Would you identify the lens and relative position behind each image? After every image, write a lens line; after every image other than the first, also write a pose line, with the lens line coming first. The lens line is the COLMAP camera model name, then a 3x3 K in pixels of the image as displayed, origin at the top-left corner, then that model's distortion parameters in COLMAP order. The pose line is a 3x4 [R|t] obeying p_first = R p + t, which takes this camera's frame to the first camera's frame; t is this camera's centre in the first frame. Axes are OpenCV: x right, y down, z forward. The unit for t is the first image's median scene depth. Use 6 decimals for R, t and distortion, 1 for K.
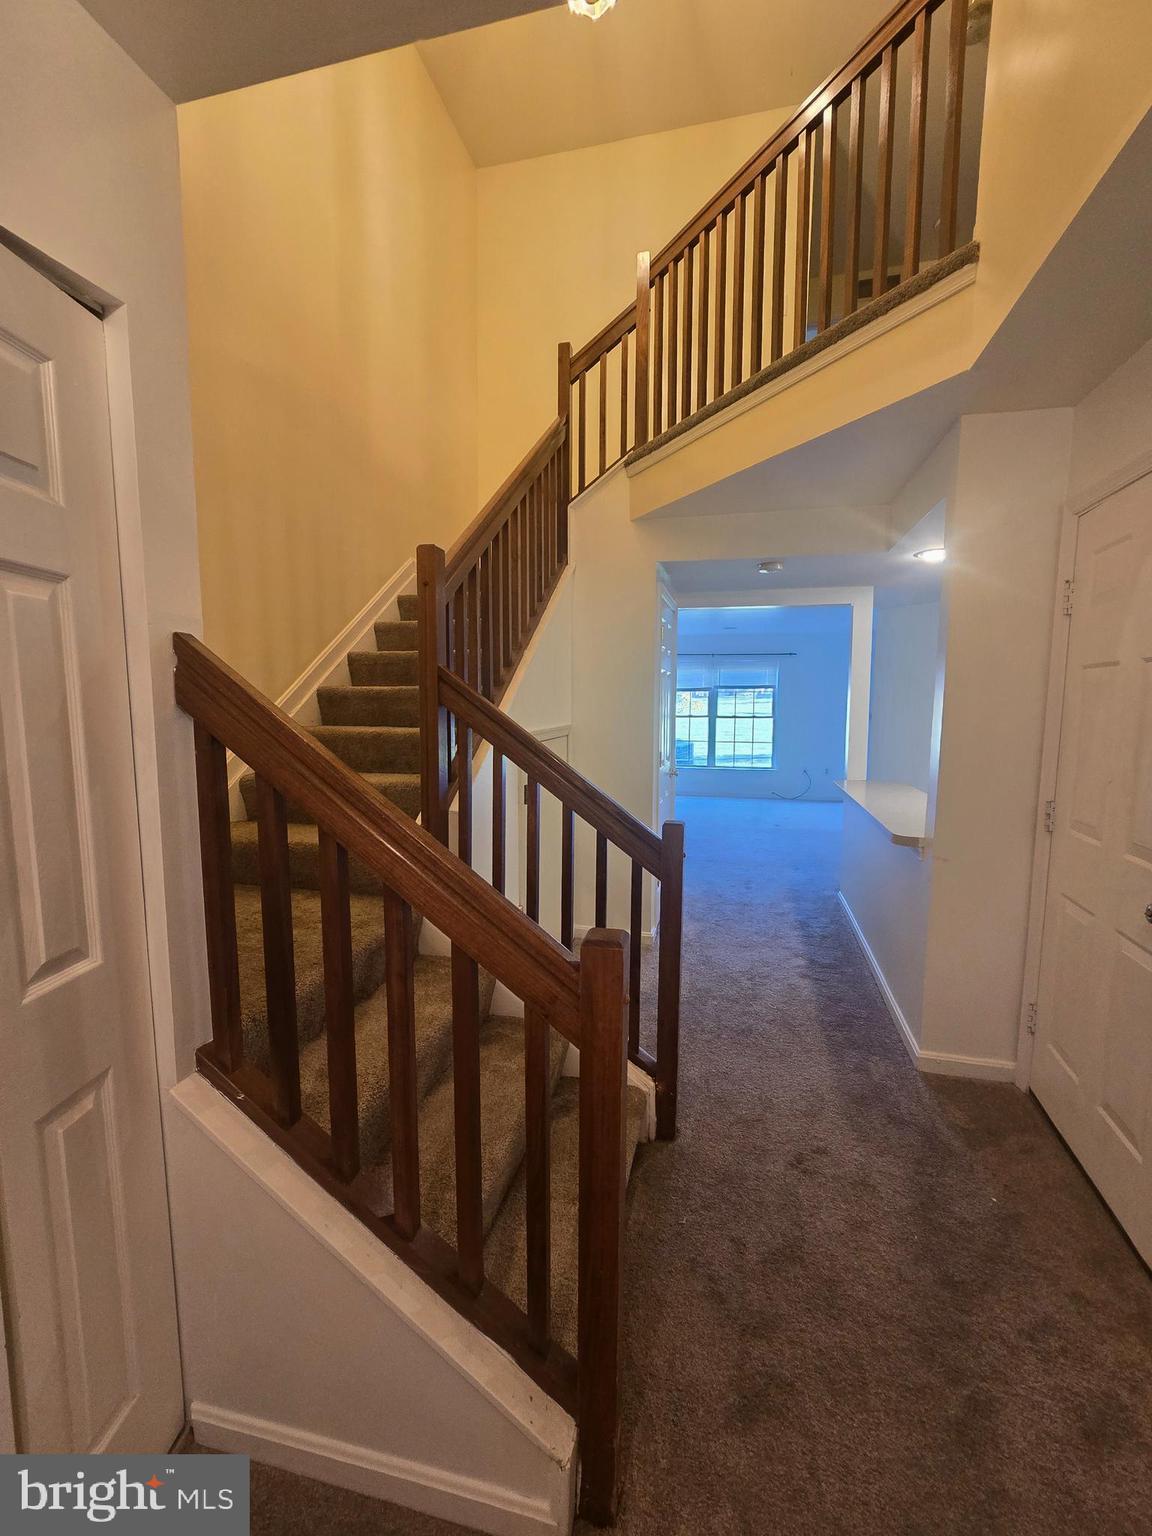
lens RADIAL K [[623.6, 0, 584.6], [0, 623.6, 766.3], [0, 0, 1]] dist [-0.003085, -0.000141]
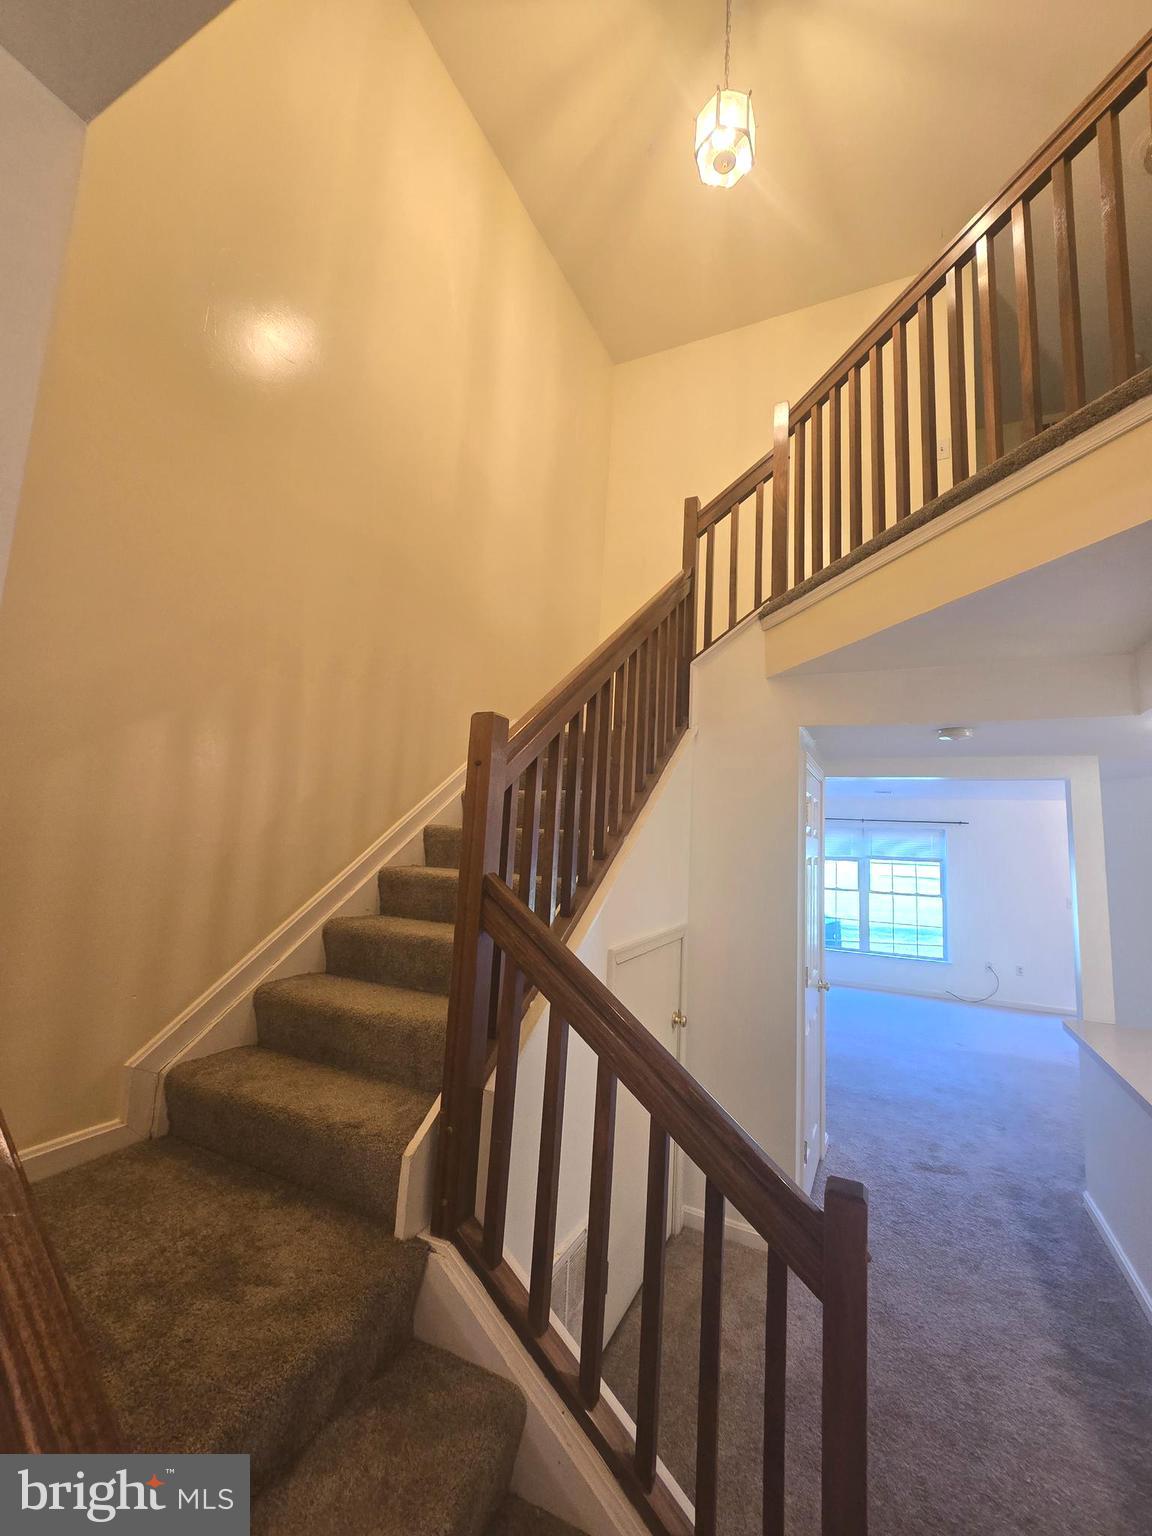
lens RADIAL K [[623.6, 0, 584.6], [0, 623.6, 766.3], [0, 0, 1]] dist [-0.003085, -0.000141]
pose [[0.977752, 0.019567, -0.208852, 0.013063], [-0.067833, 0.971639, -0.226530, -0.077318], [0.198496, 0.235657, 0.951349, 0.192898]]
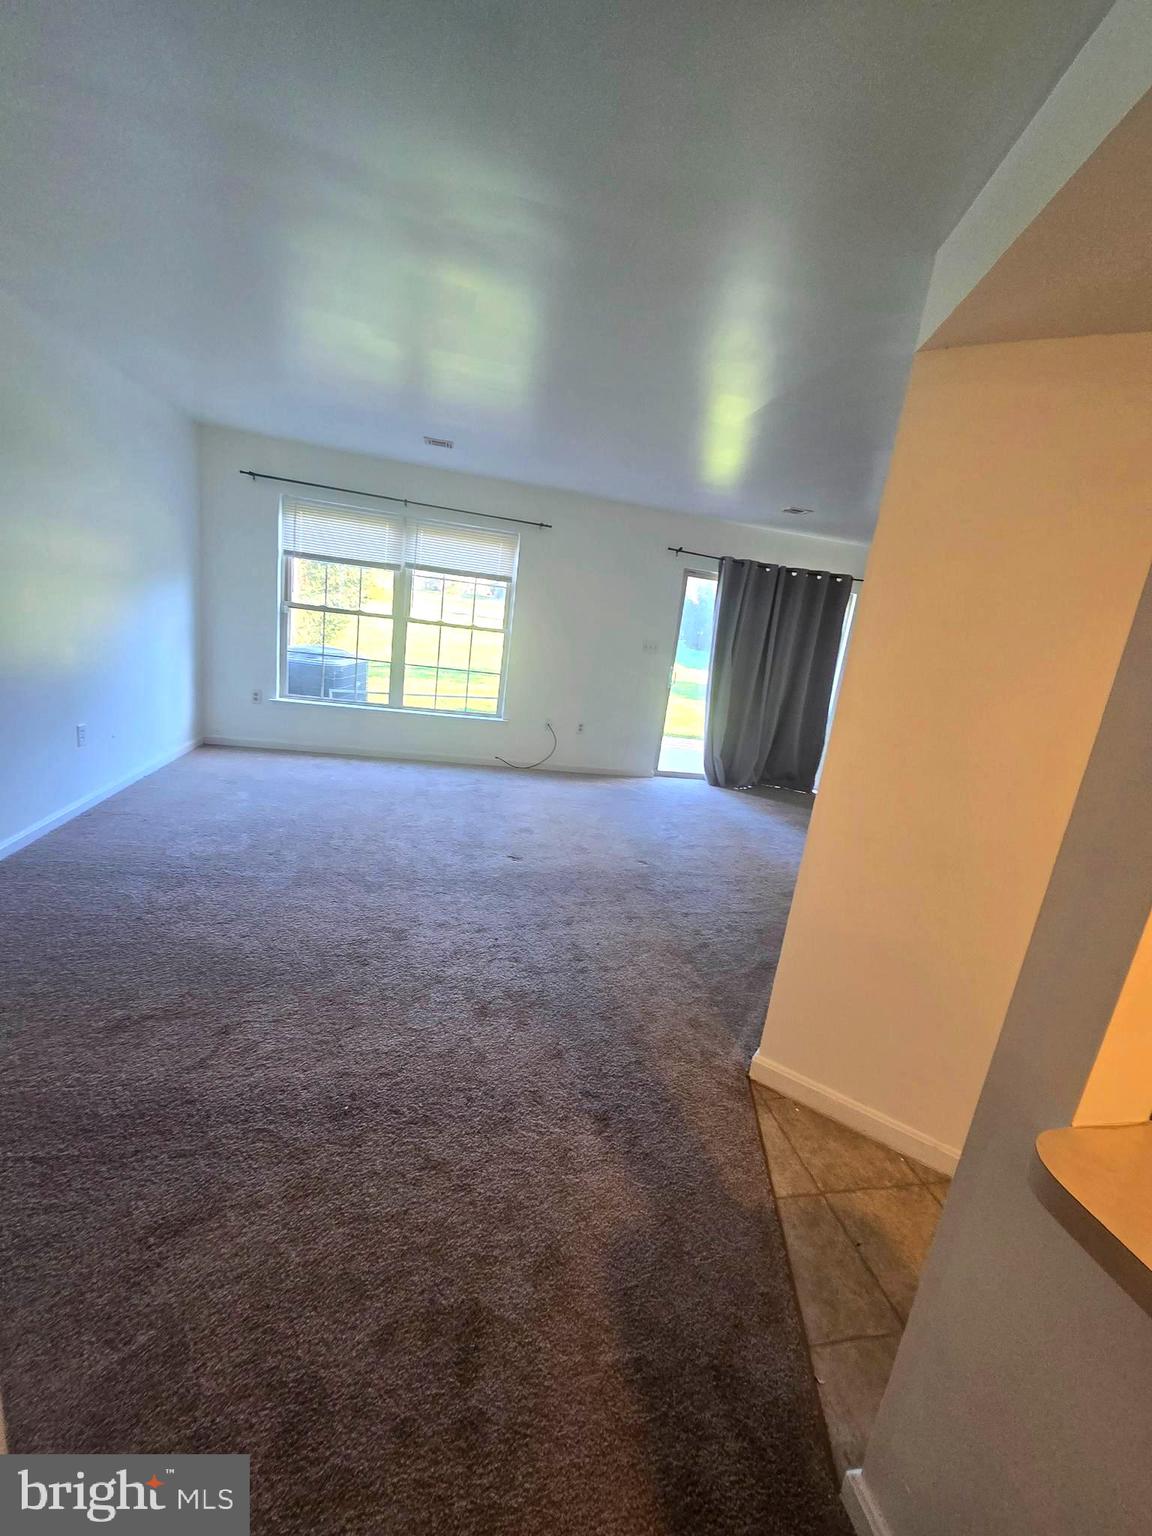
lens RADIAL K [[623.6, 0, 584.6], [0, 623.6, 766.3], [0, 0, 1]] dist [-0.003085, -0.000141]
pose [[0.889644, 0.011232, 0.456517, 0.284288], [-0.077925, 0.988769, 0.127529, -0.095452], [-0.449958, -0.149029, 0.880527, 1.196571]]
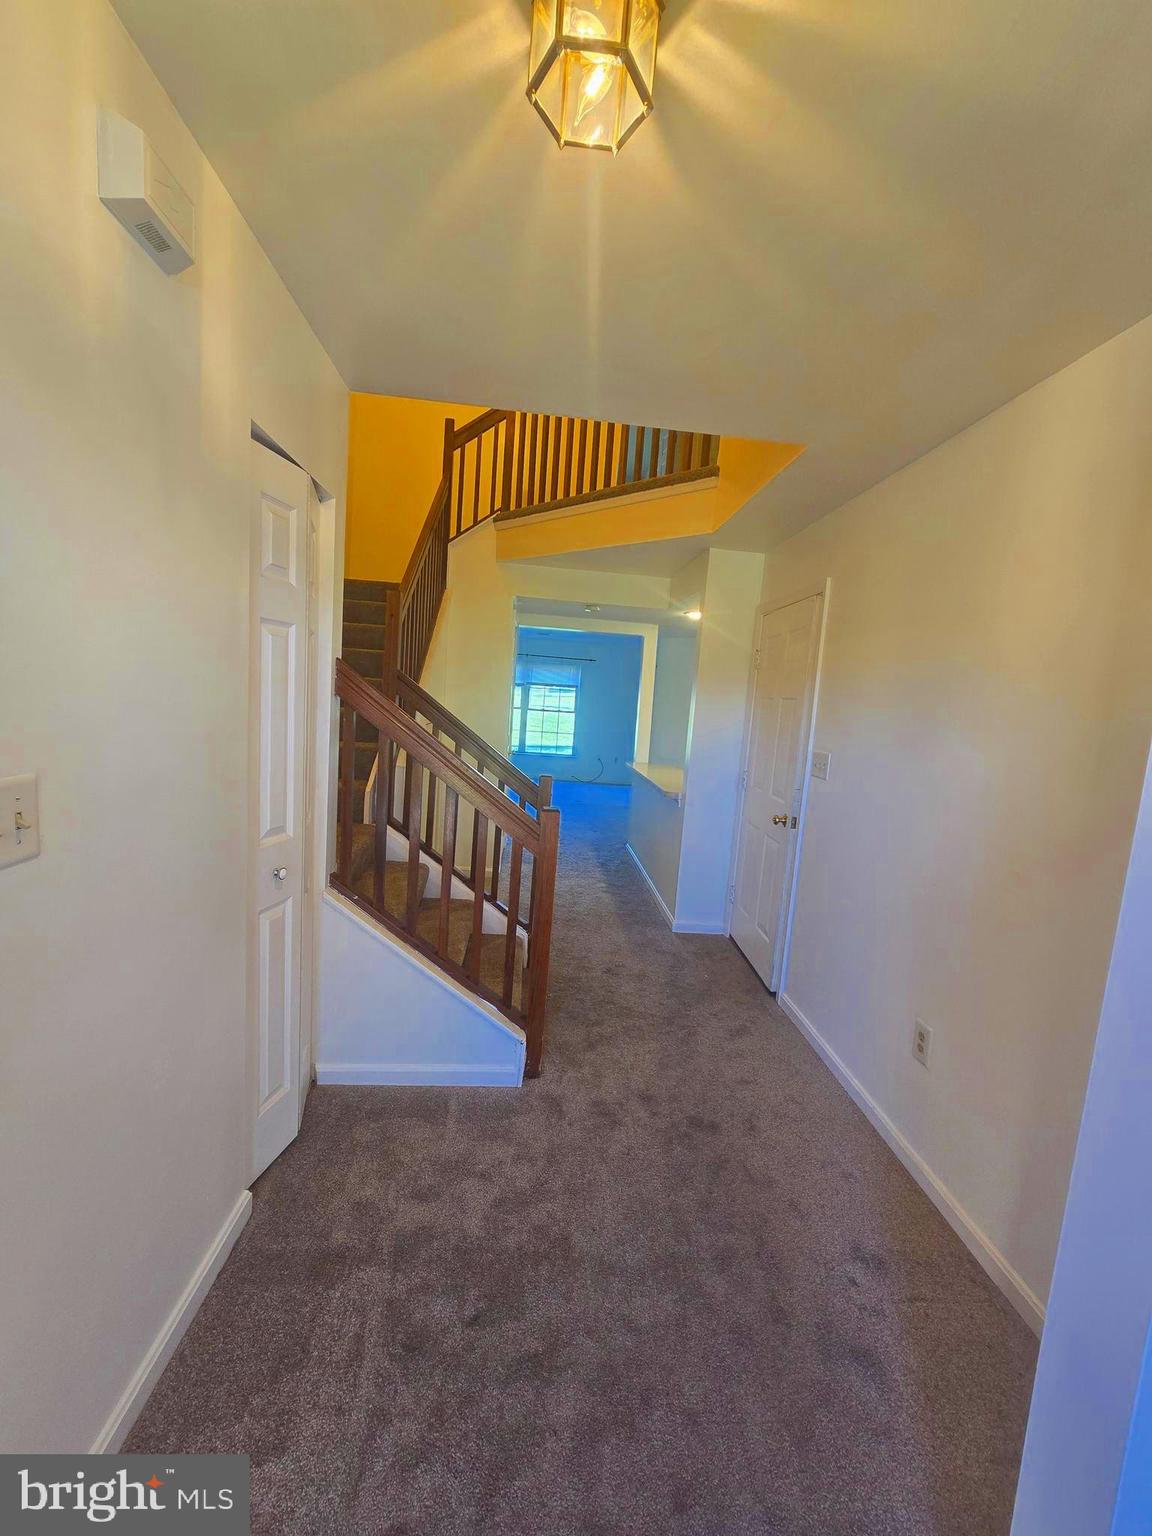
lens RADIAL K [[624.5, 0, 561.1], [0, 624.5, 771.6], [0, 0, 1]] dist [0.000084, -0.000023]
pose [[0.956676, 0.026242, 0.289971, -0.176141], [-0.033856, 0.999200, 0.021272, 0.025155], [-0.289181, -0.030168, 0.956799, -0.355728]]
